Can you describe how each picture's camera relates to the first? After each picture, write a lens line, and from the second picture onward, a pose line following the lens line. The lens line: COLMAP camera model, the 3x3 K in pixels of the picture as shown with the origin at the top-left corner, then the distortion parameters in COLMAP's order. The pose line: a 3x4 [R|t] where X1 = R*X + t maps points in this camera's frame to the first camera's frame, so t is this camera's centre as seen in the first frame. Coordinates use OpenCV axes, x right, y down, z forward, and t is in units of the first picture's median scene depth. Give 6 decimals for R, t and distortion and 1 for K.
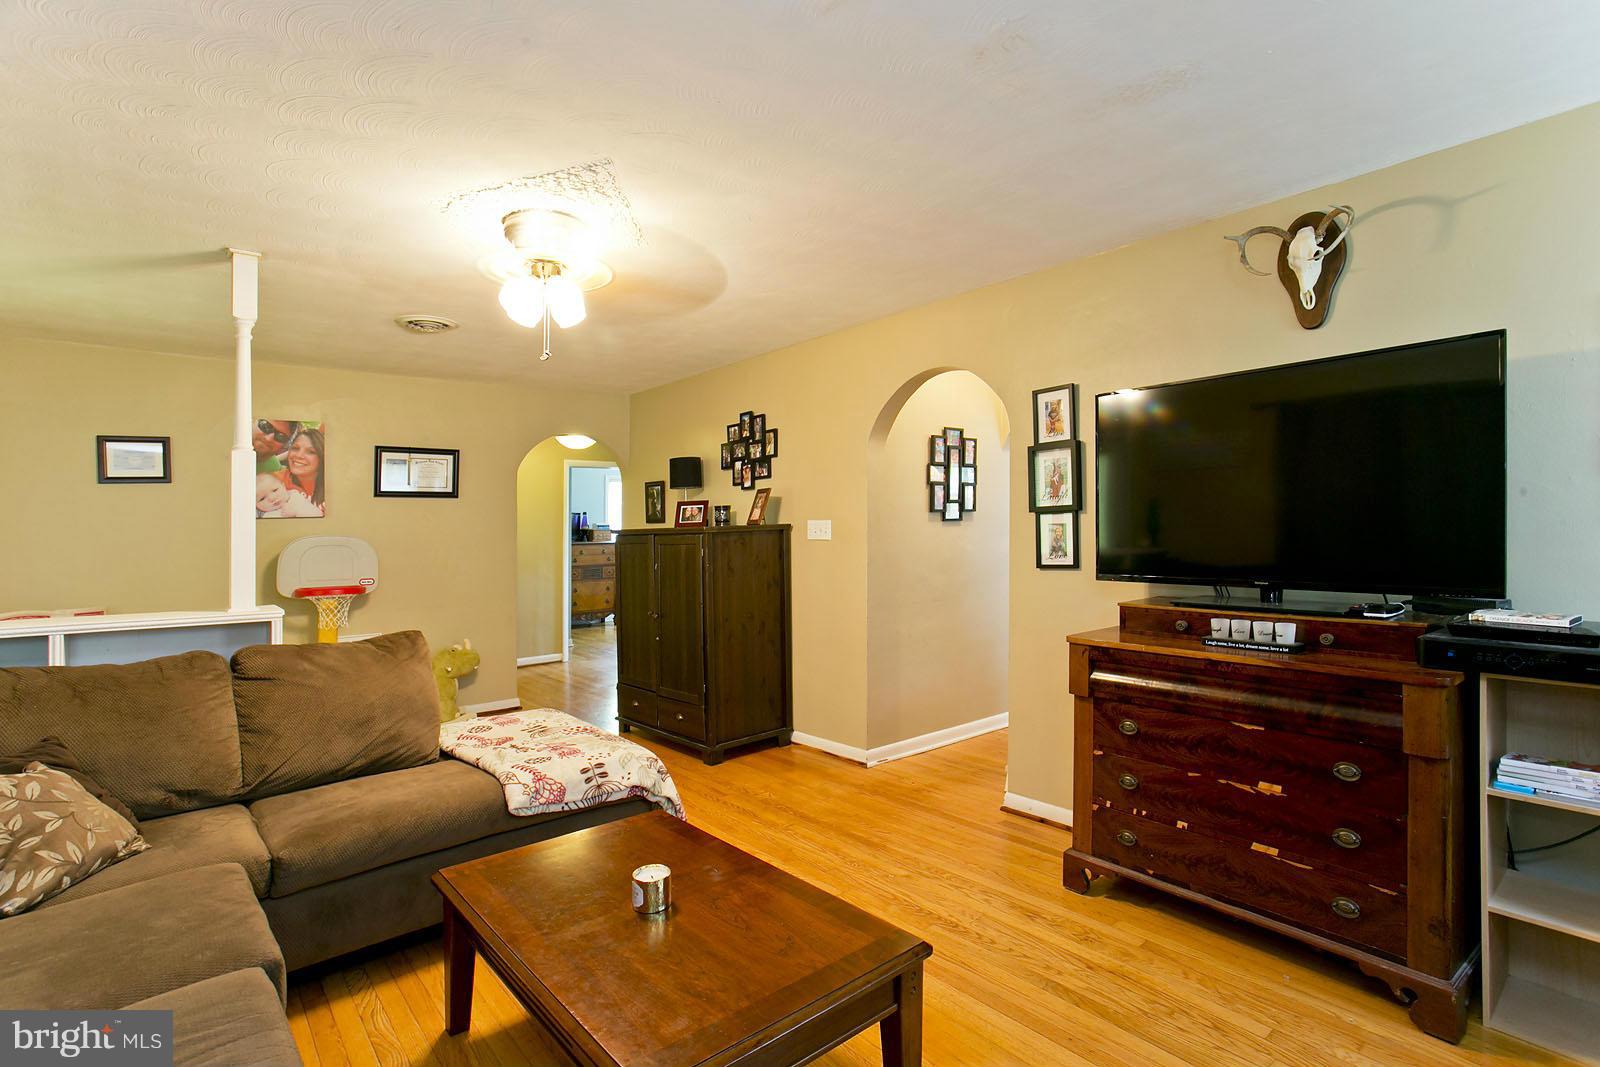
lens RADIAL K [[785.8, 0, 792.5], [0, 785.8, 520.1], [0, 0, 1]] dist [-0.038223, 0.011733]
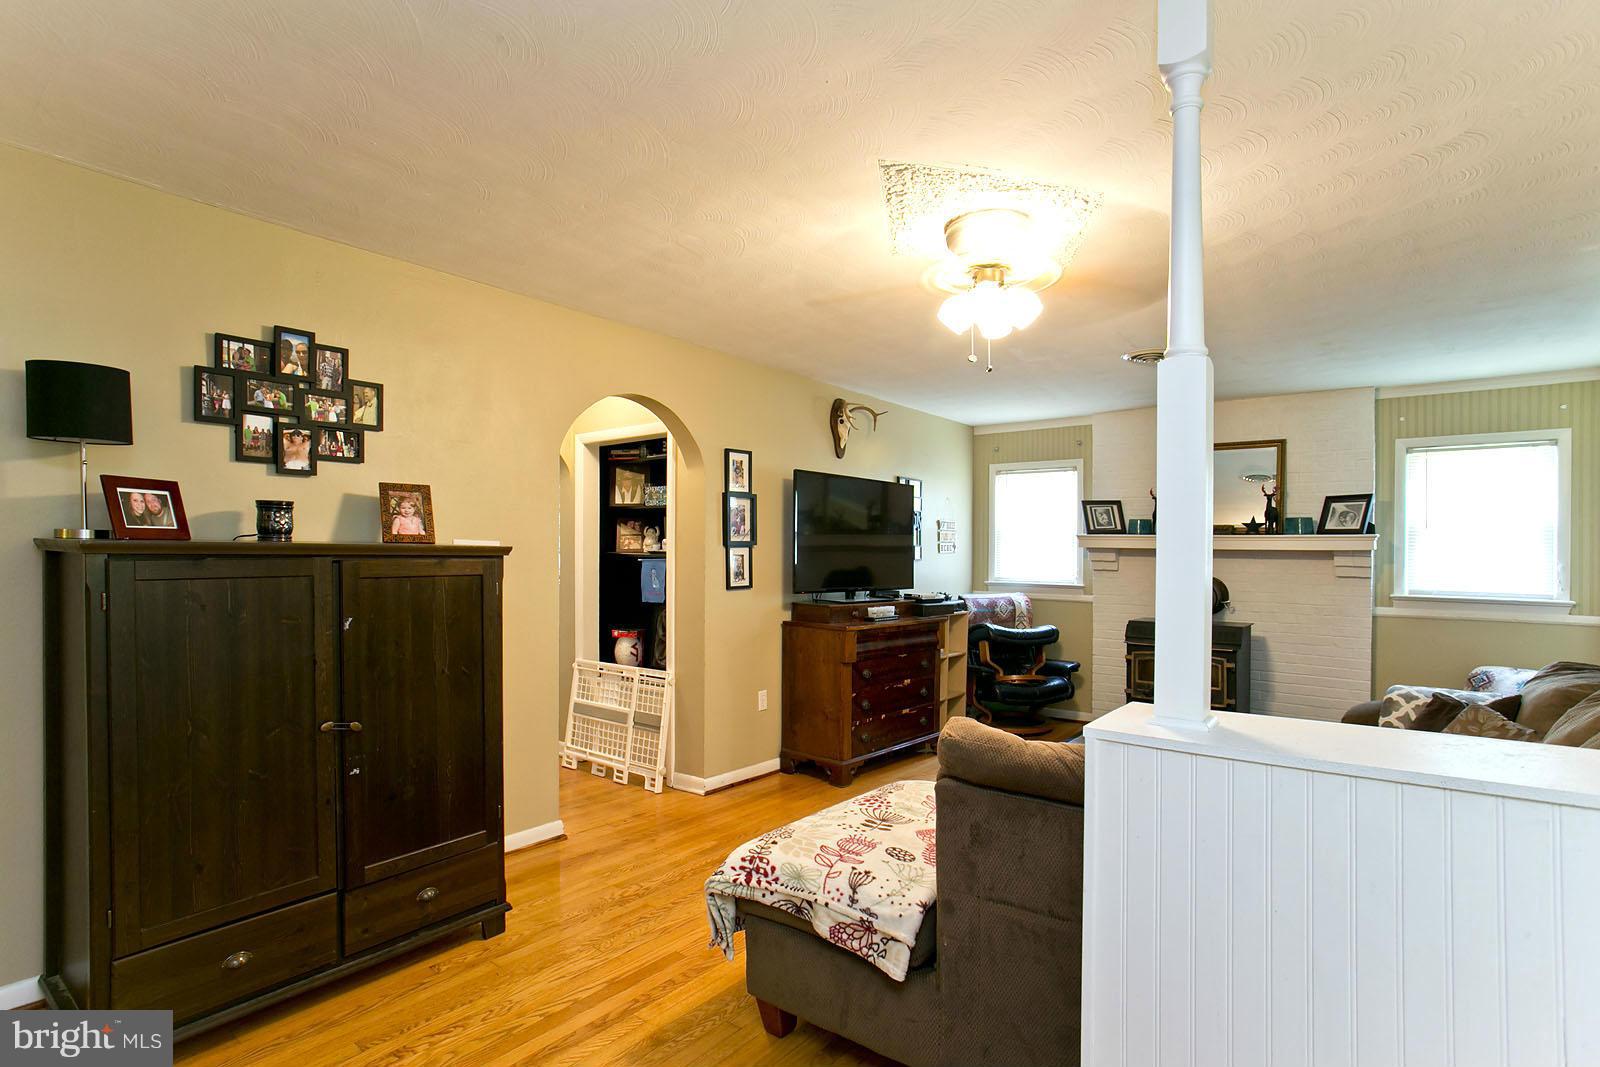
lens RADIAL K [[785.8, 0, 801.2], [0, 785.8, 582.0], [0, 0, 1]] dist [-0.038223, 0.011733]
pose [[-0.204316, -0.015400, 0.978784, -0.733864], [-0.017004, 0.999781, 0.012181, 0.024443], [-0.978757, -0.014154, -0.204533, 0.879035]]
